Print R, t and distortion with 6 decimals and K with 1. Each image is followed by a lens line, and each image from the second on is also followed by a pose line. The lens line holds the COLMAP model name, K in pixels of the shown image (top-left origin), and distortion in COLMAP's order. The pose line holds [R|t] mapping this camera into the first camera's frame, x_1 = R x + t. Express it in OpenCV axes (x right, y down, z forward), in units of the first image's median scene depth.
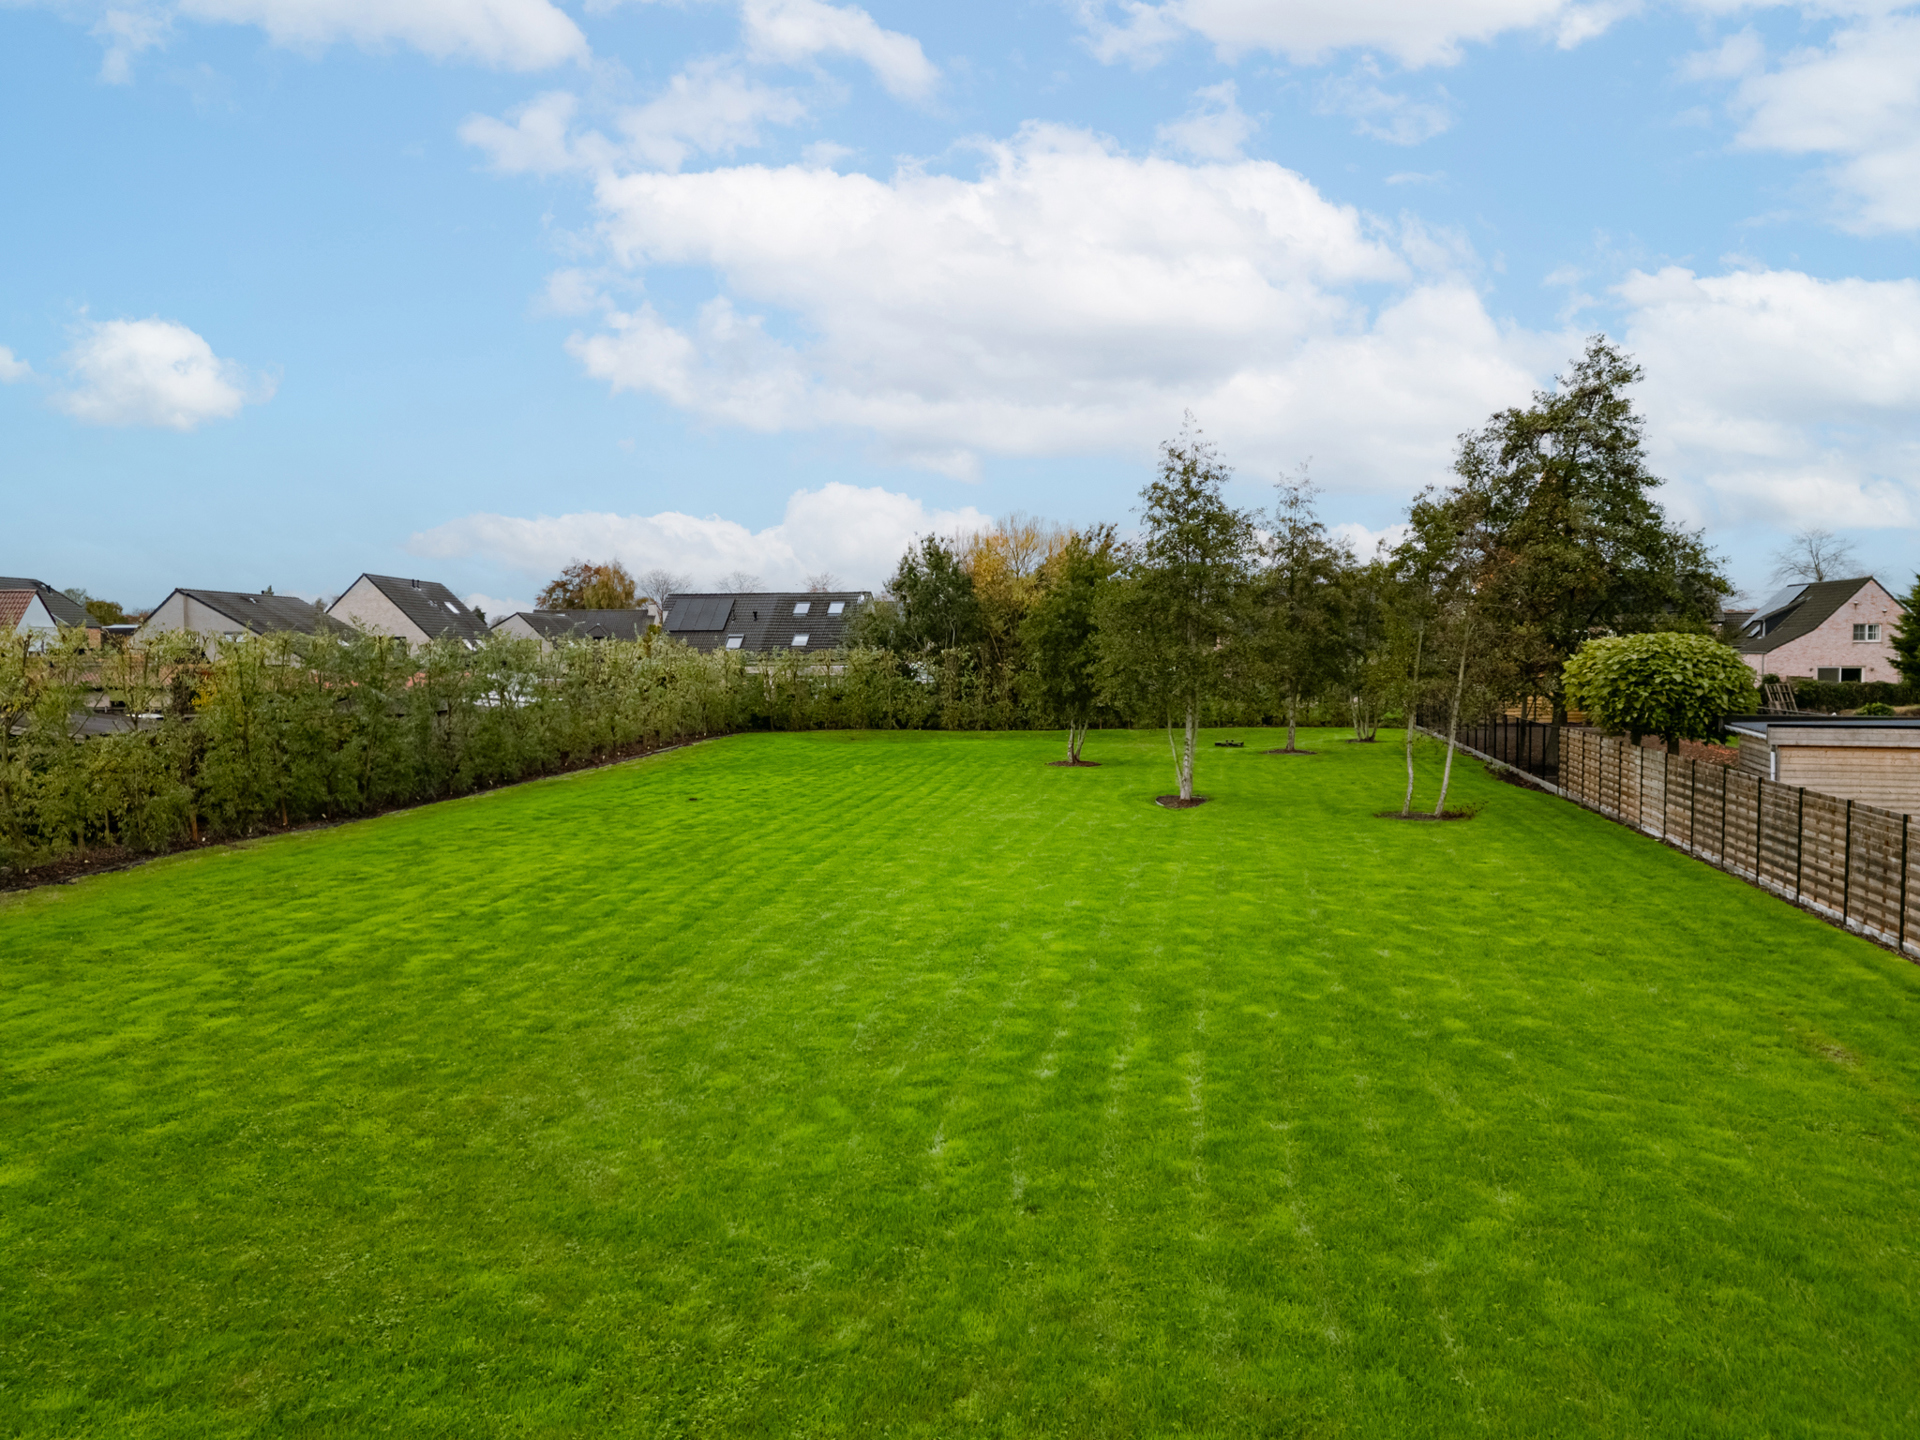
lens RADIAL K [[1328.7, 0, 960.0], [0, 1328.7, 720.0], [0, 0, 1]] dist [0.114320, -0.122036]
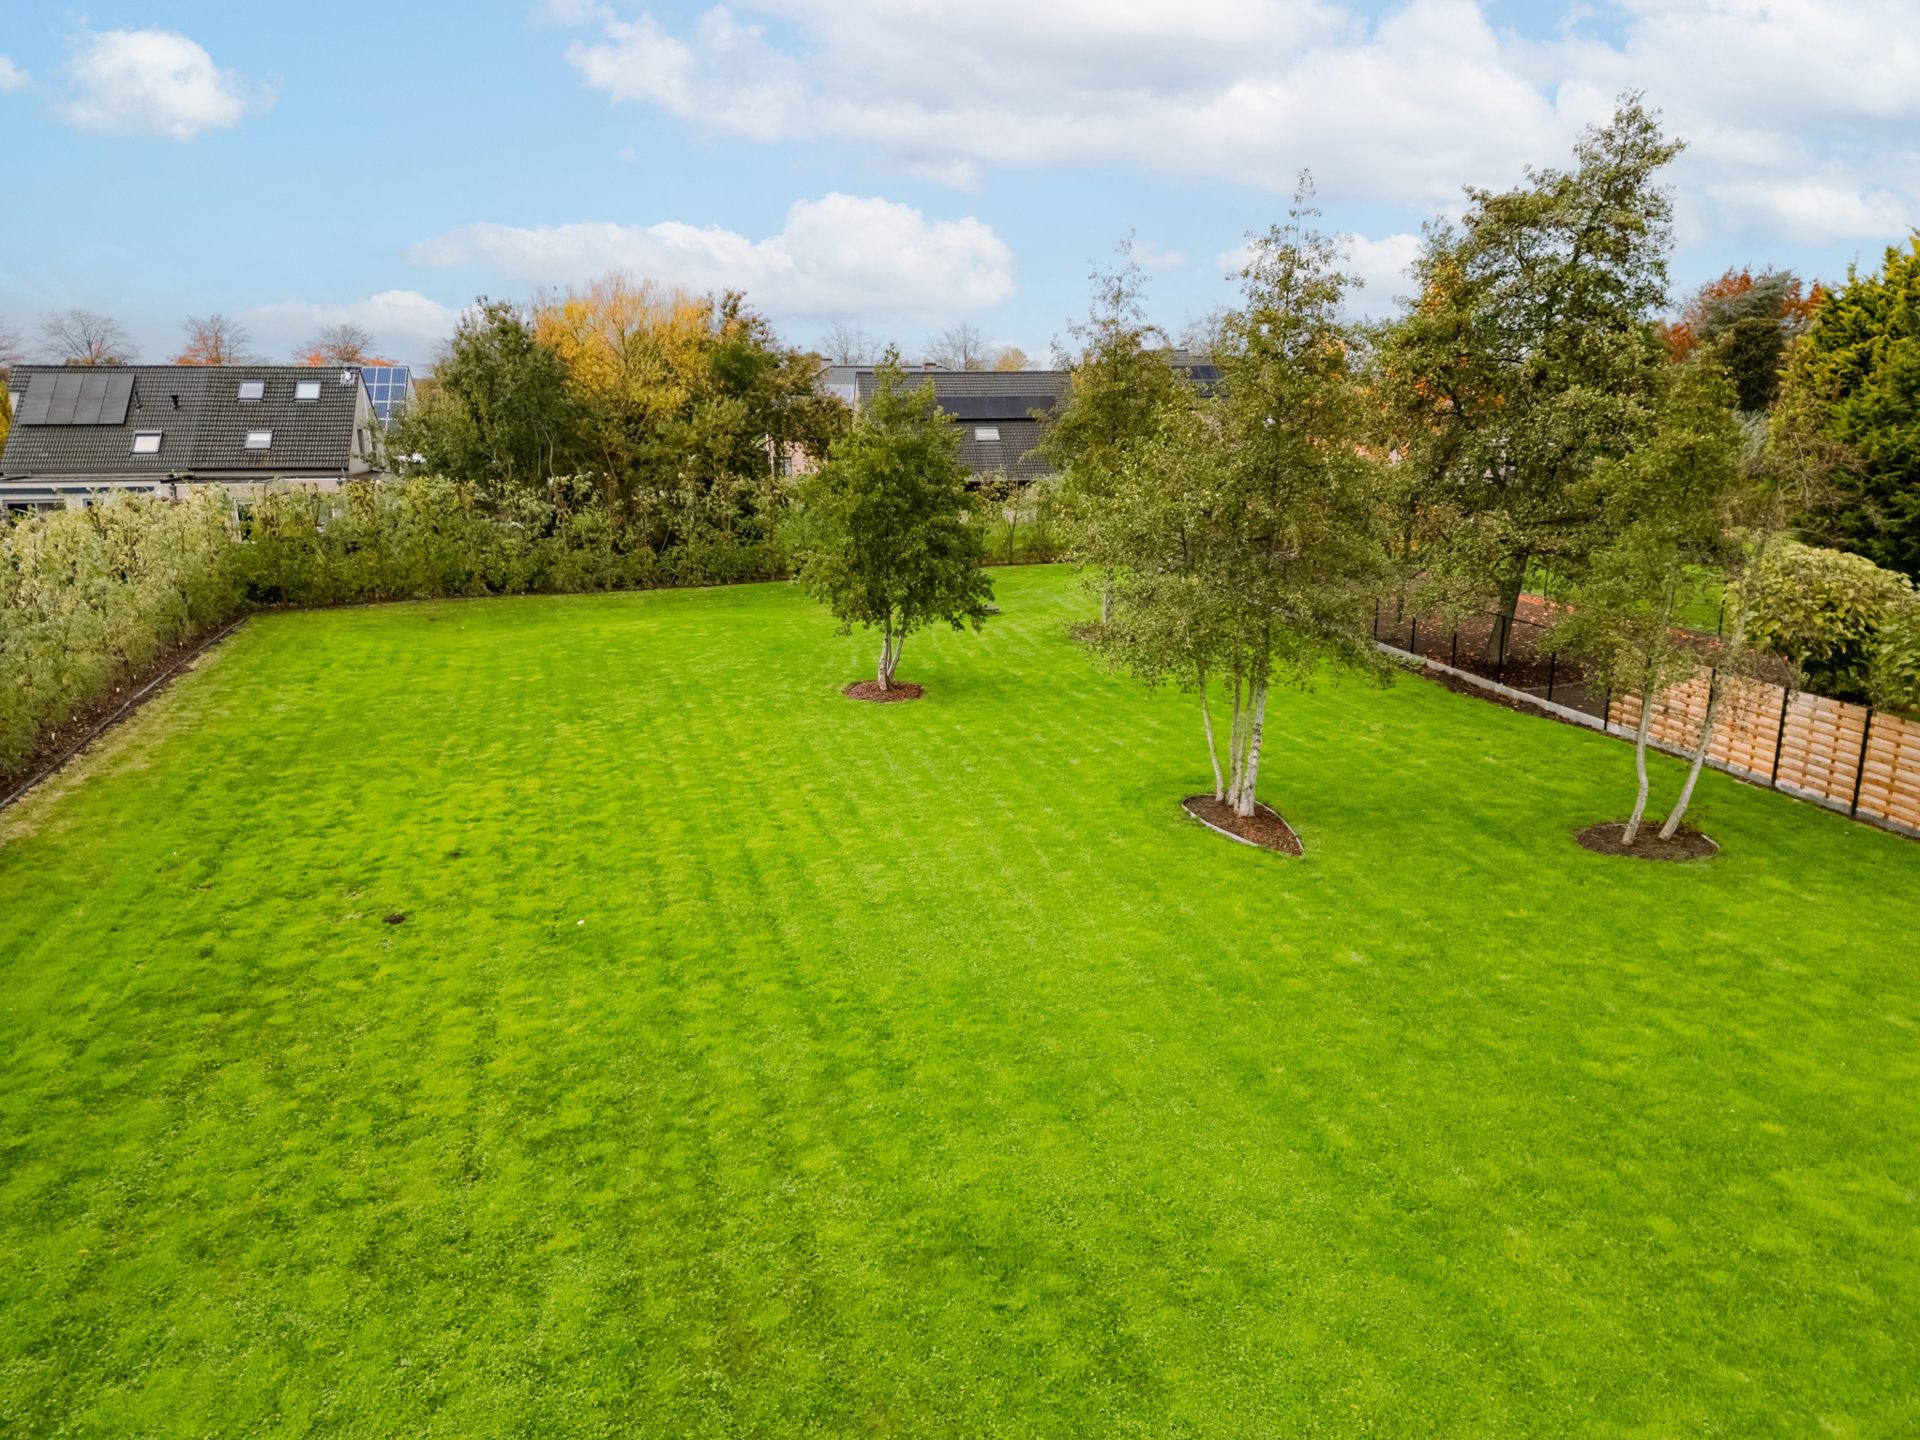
lens RADIAL K [[1328.7, 0, 960.0], [0, 1328.7, 720.0], [0, 0, 1]] dist [0.114320, -0.122036]
pose [[0.911460, -0.096072, 0.400013, -0.111199], [0.019662, 0.981411, 0.190906, -0.058758], [-0.410918, -0.166138, 0.896406, 0.257987]]
